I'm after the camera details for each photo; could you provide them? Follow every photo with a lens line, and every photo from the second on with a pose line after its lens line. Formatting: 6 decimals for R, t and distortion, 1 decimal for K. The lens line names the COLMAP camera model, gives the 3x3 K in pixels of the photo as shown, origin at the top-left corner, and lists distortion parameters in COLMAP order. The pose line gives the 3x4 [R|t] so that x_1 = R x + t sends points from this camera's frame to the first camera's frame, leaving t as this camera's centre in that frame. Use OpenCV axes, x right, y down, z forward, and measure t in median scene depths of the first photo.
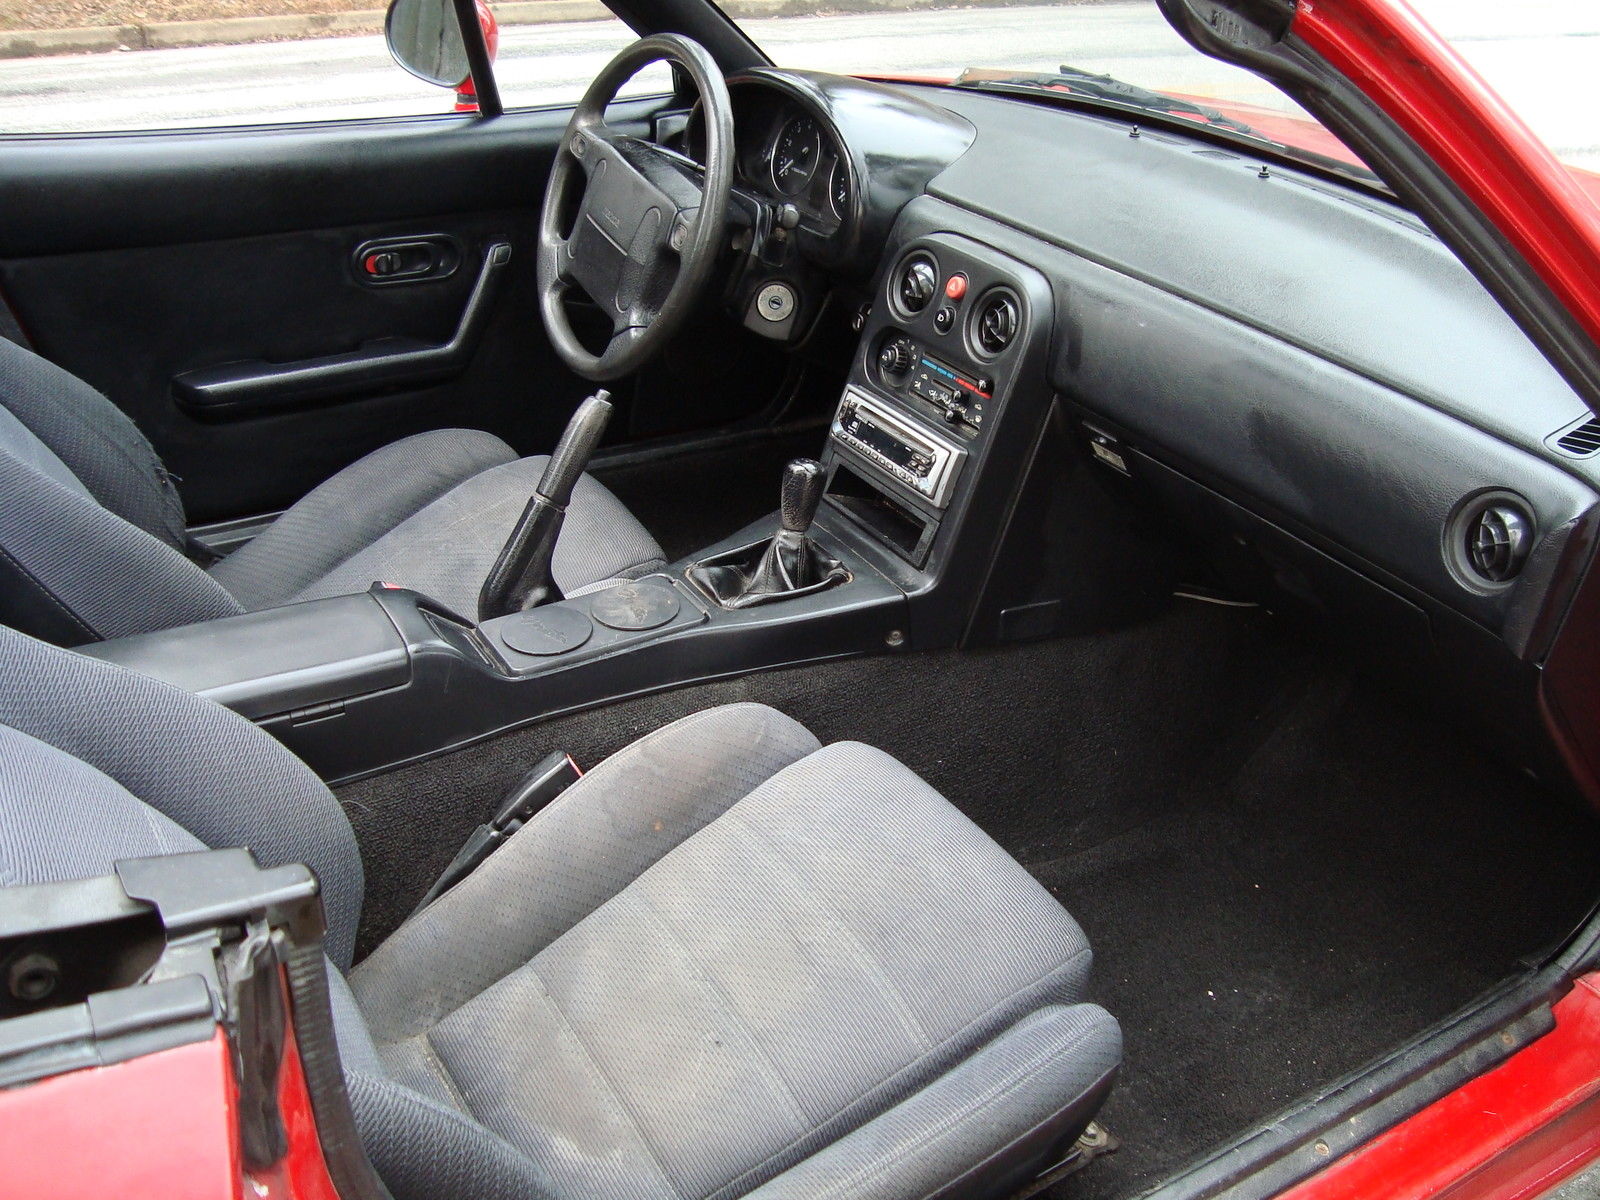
lens RADIAL K [[1526.9, 0, 791.0], [0, 1526.9, 594.2], [0, 0, 1]] dist [-0.121774, 0.000000]
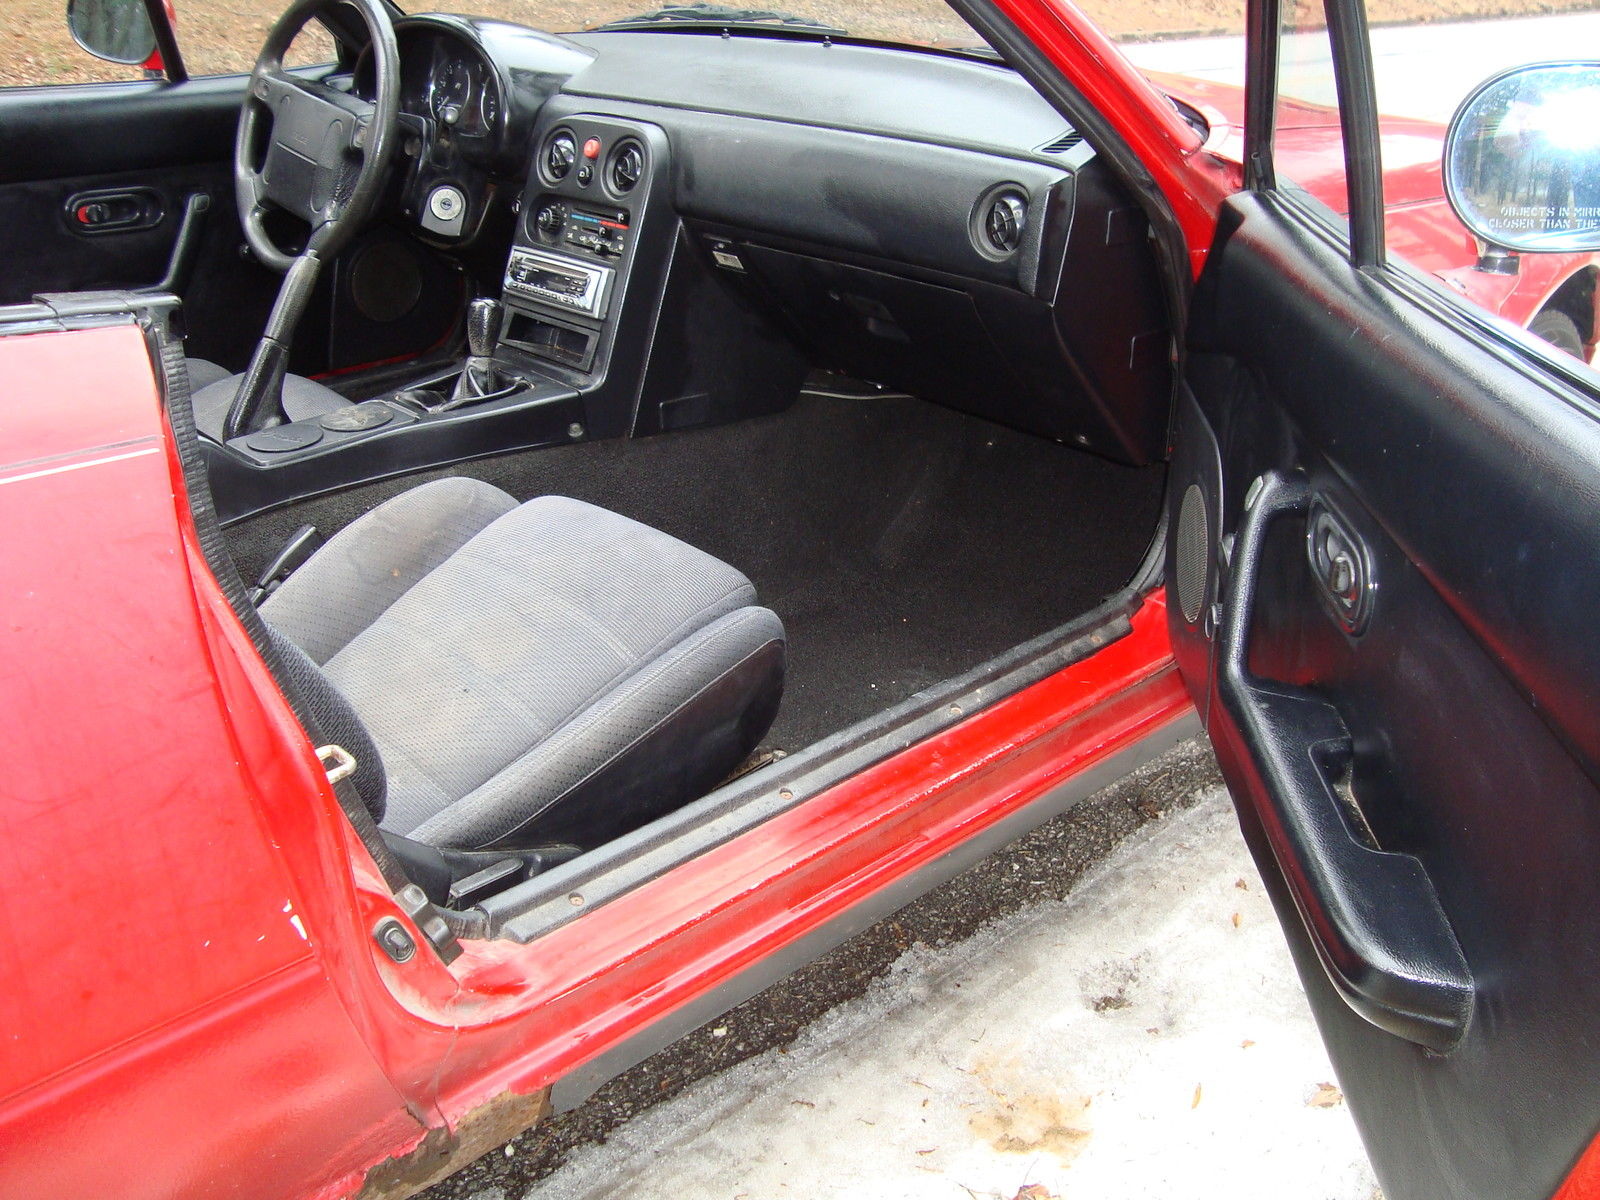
lens RADIAL K [[1526.9, 0, 752.2], [0, 1526.9, 581.5], [0, 0, 1]] dist [-0.121774, 0.000000]
pose [[0.977277, -0.119273, 0.175222, -0.021001], [0.132347, 0.989078, -0.064884, 0.245131], [-0.165569, 0.086600, 0.982389, -0.200068]]
